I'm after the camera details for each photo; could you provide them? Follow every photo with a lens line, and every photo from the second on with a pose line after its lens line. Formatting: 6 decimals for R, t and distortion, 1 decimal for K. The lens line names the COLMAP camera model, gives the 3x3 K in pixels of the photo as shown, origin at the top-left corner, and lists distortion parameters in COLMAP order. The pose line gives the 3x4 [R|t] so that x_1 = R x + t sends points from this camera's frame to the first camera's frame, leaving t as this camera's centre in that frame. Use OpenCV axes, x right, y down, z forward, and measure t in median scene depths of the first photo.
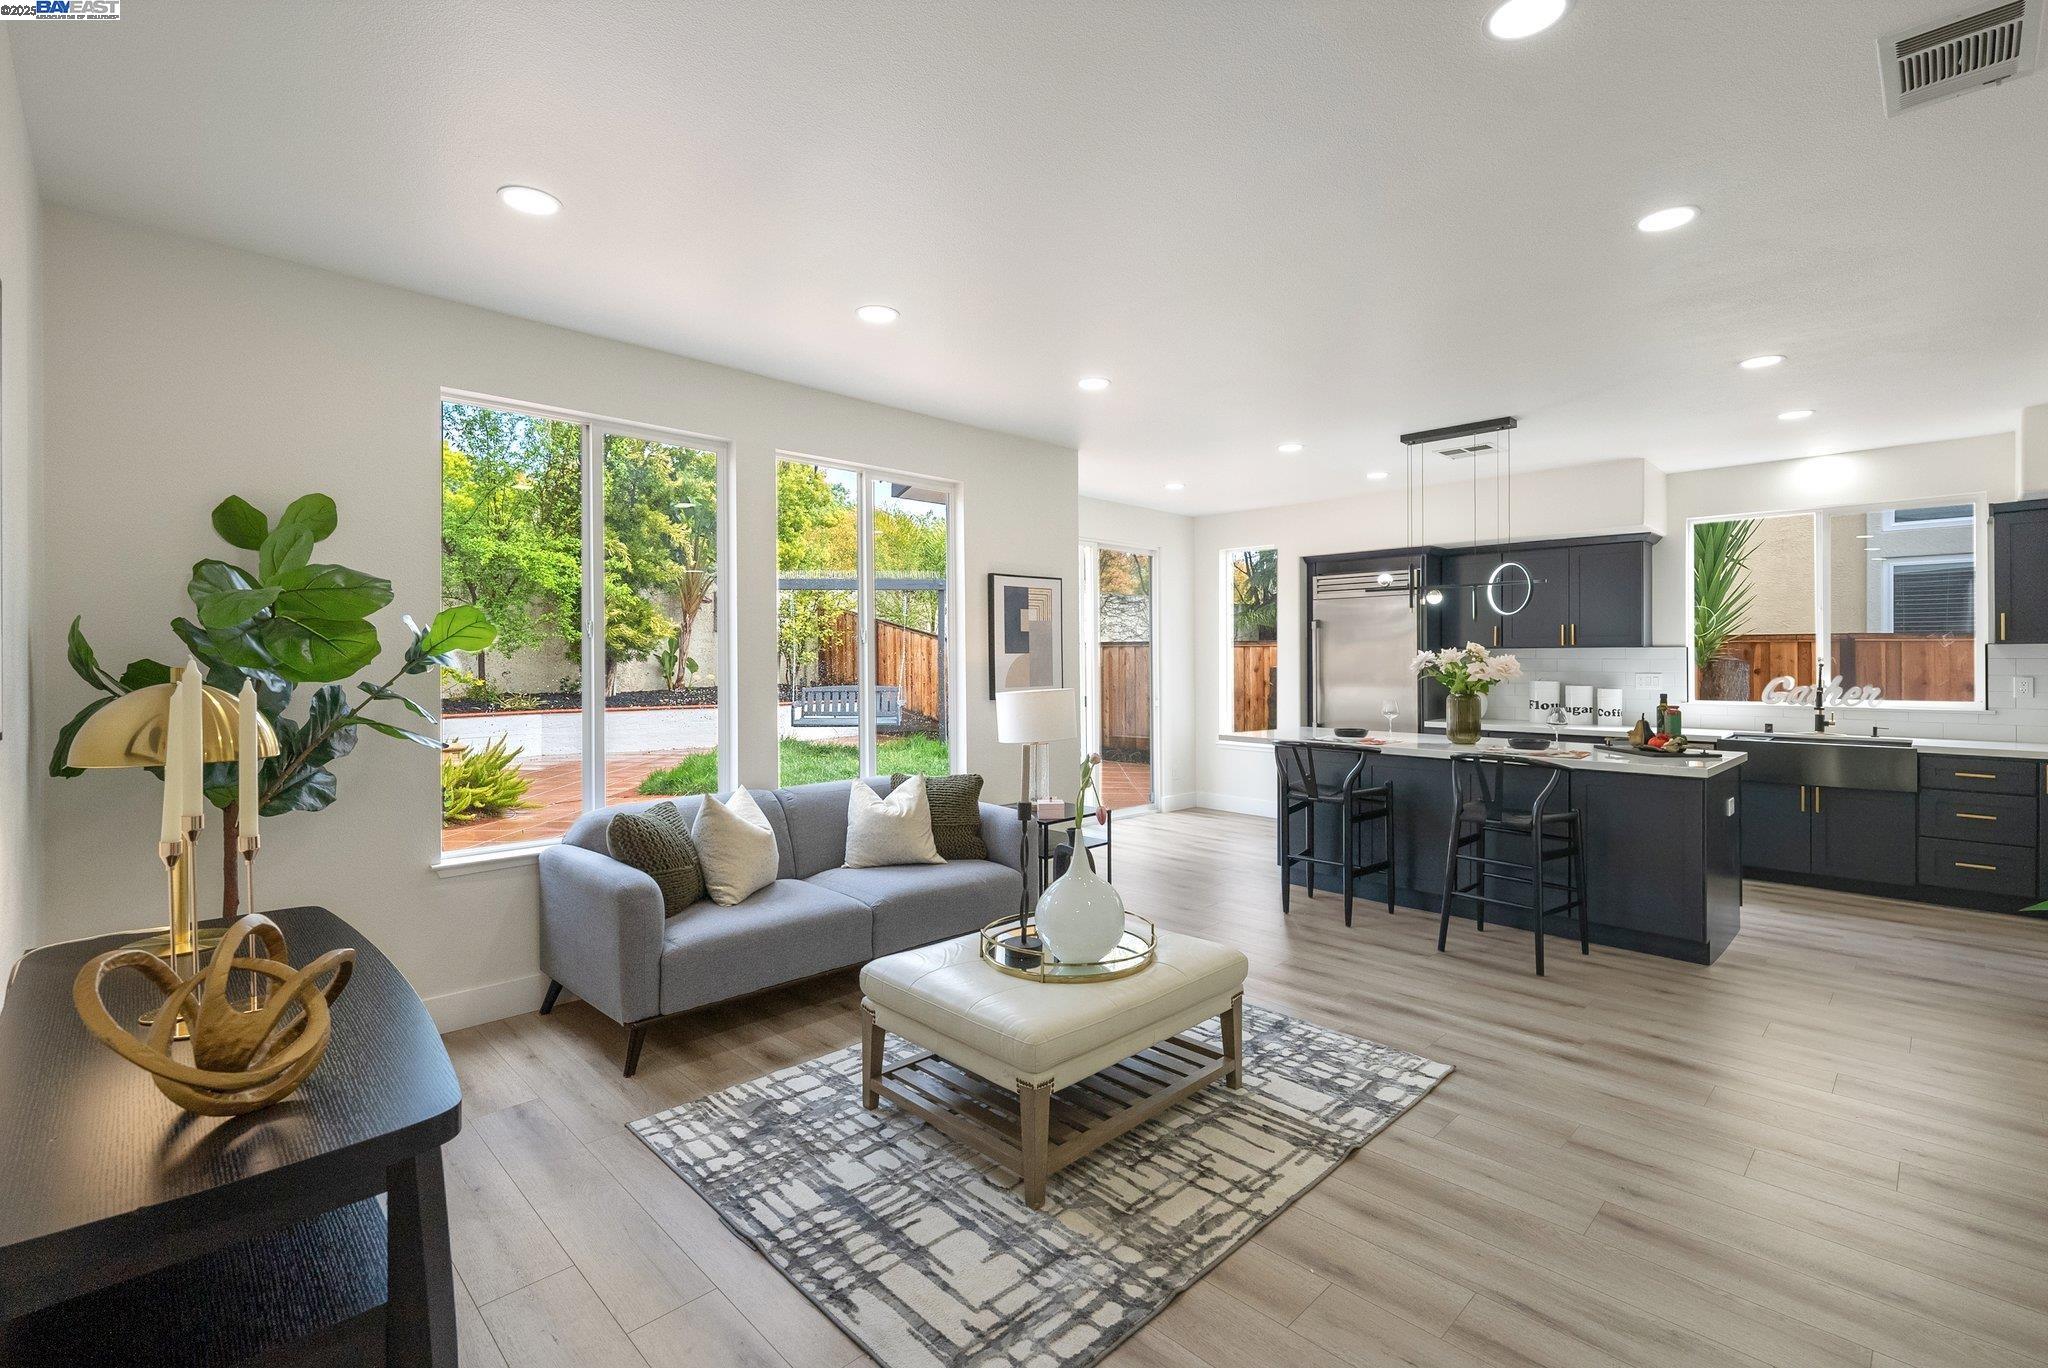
lens RADIAL K [[919.1, 0, 1065.9], [0, 919.1, 668.6], [0, 0, 1]] dist [-0.001339, -0.000141]
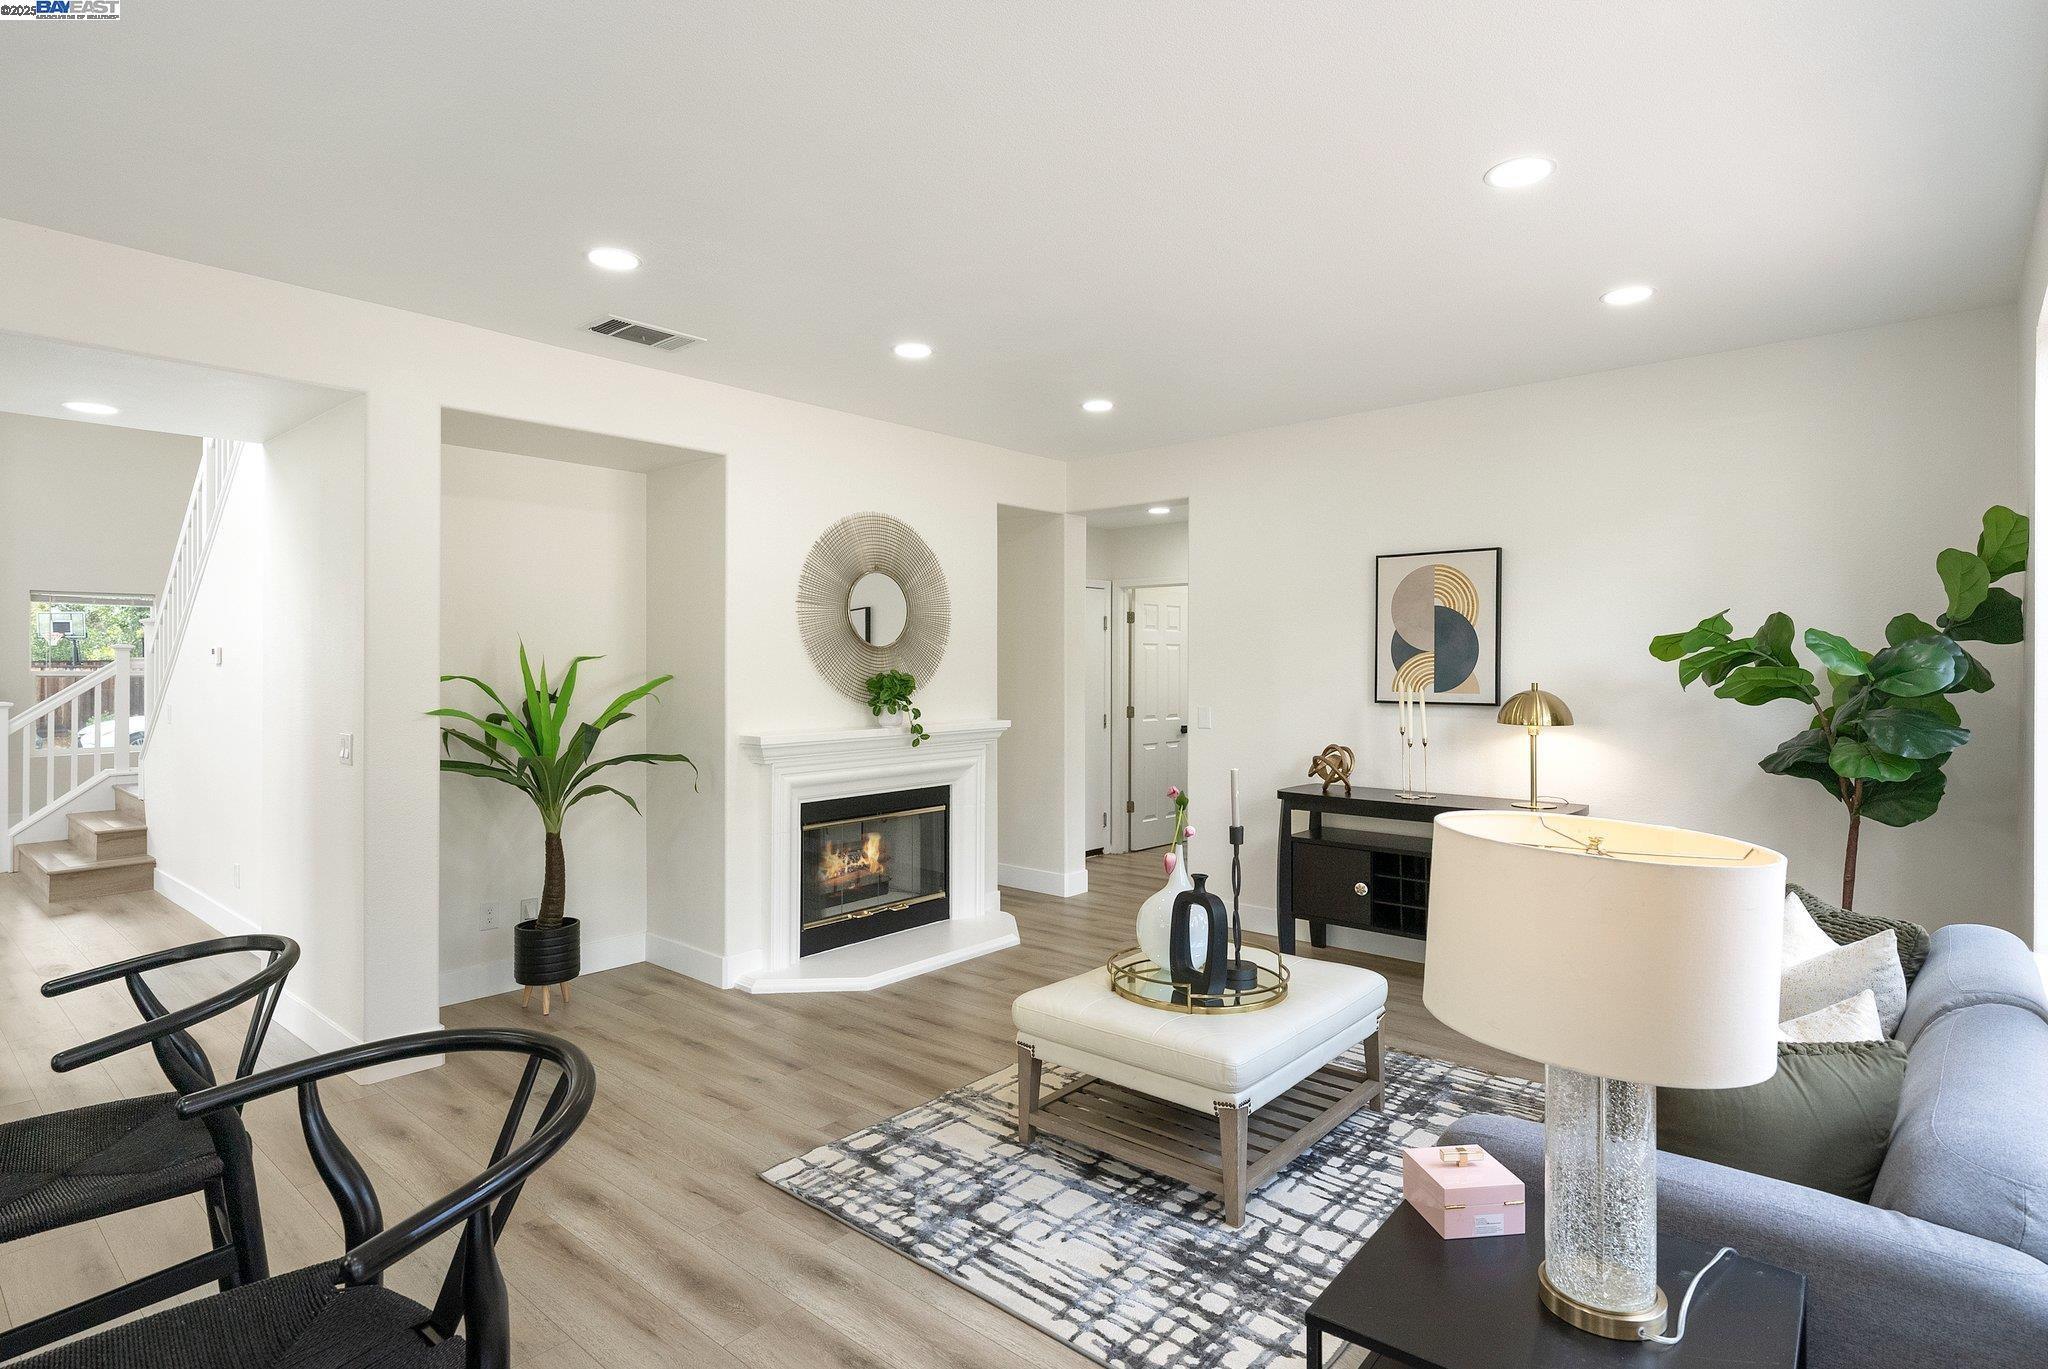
lens RADIAL K [[1048.0, 0, 1031.4], [0, 1048.0, 662.9], [0, 0, 1]] dist [0.000260, 0.000092]
pose [[-0.999118, 0.002350, -0.041913, 0.135931], [0.002124, 0.999983, 0.005432, -0.025592], [0.041925, 0.005338, -0.999106, 1.264482]]
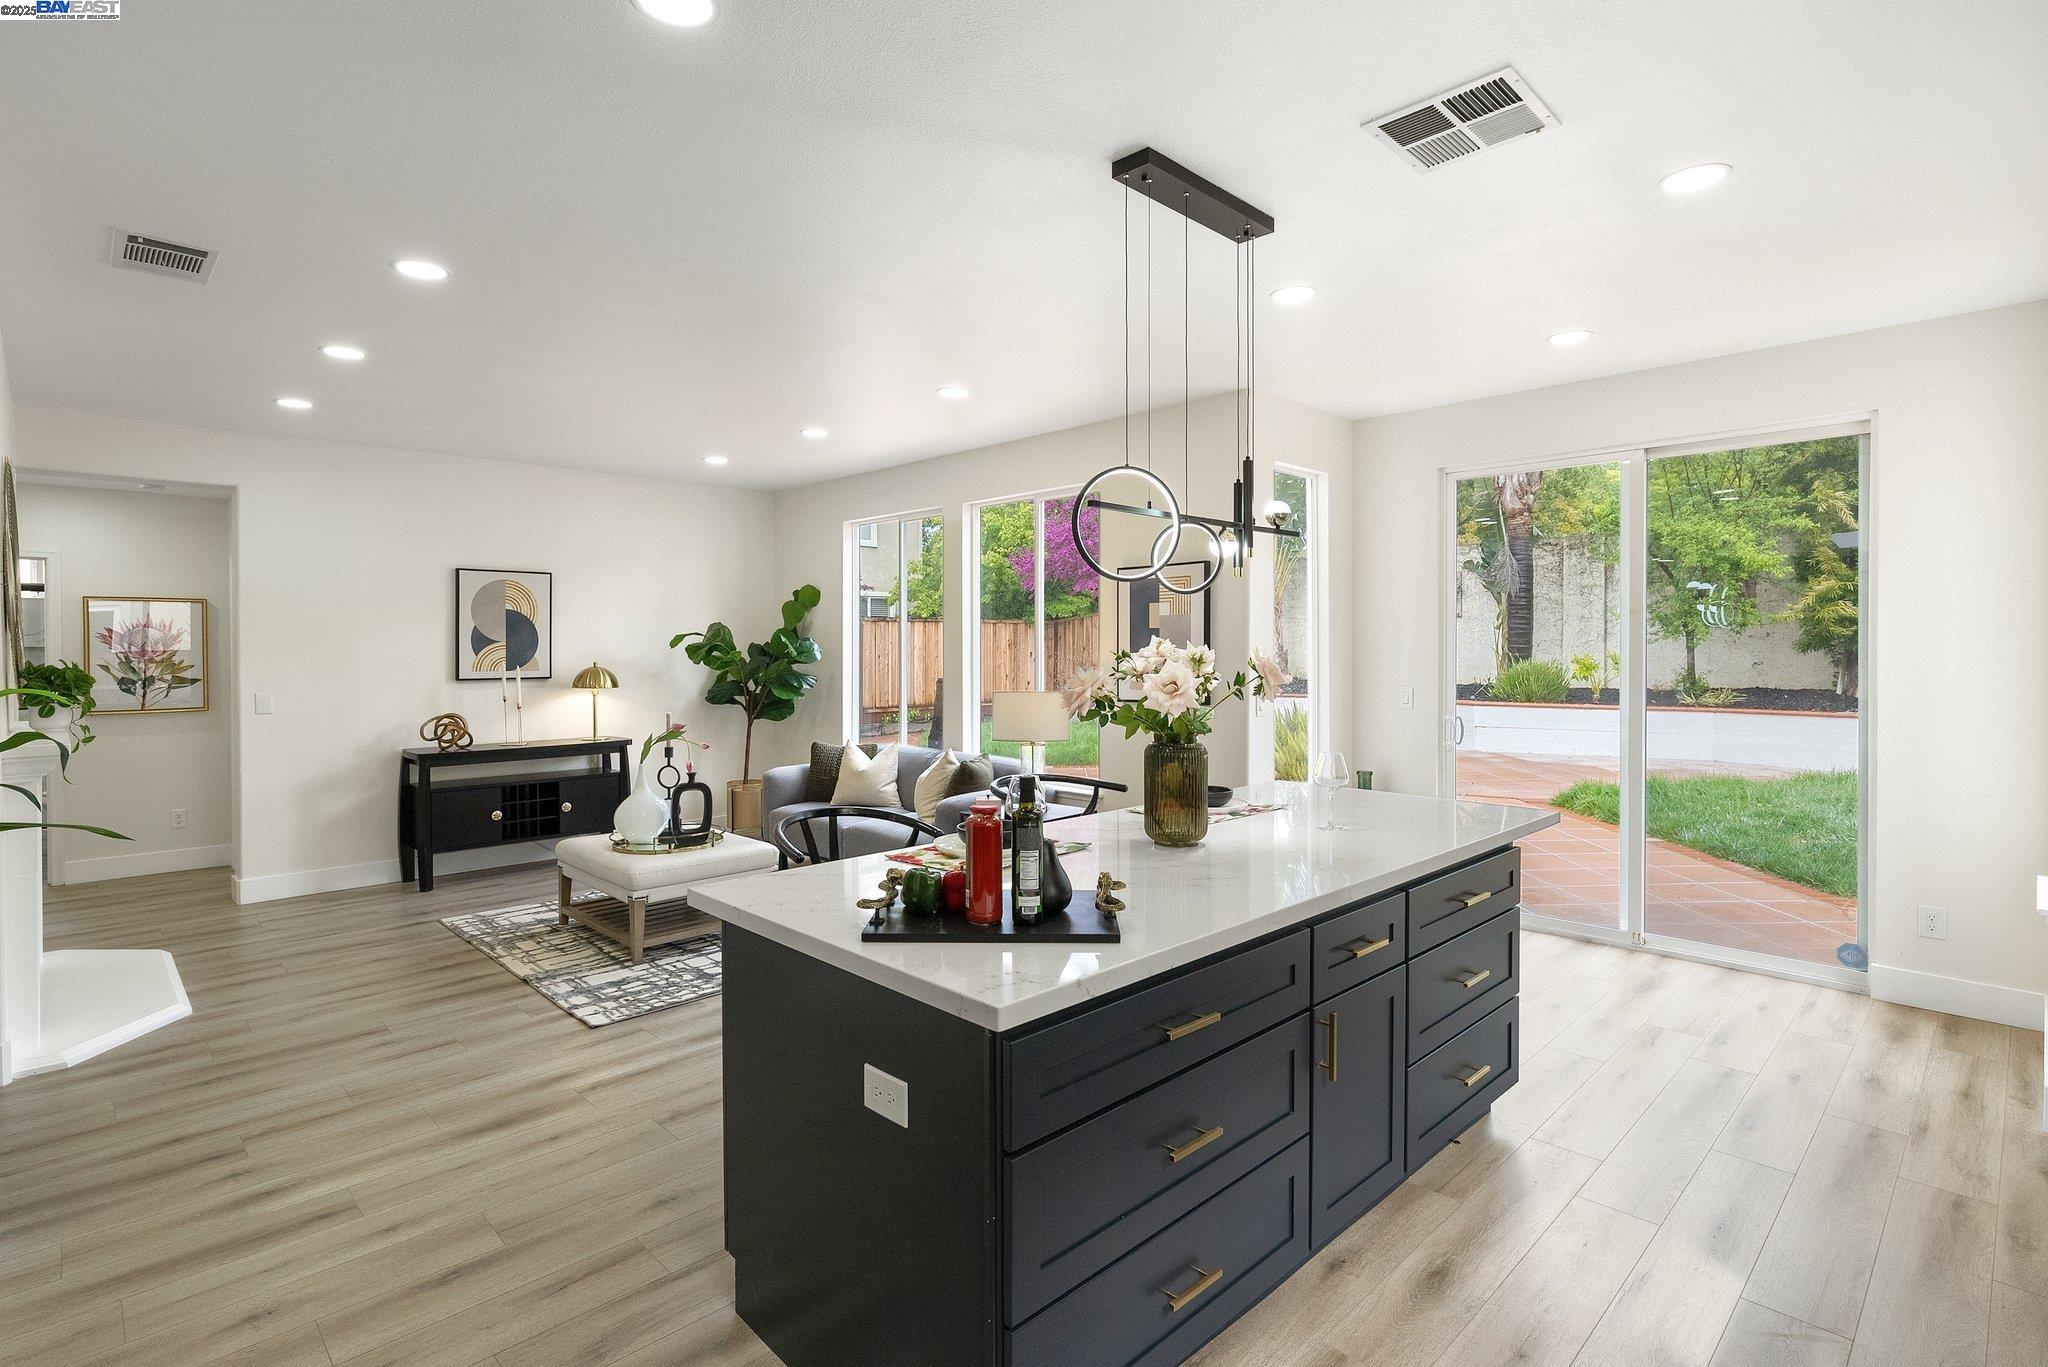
lens RADIAL K [[1014.5, 0, 1010.9], [0, 1014.5, 654.1], [0, 0, 1]] dist [-0.001396, -0.000143]
pose [[-0.046113, 0.007841, -0.998905, 1.061852], [-0.001407, 0.999968, 0.007914, -0.025237], [0.998935, 0.001770, -0.046100, 1.012070]]
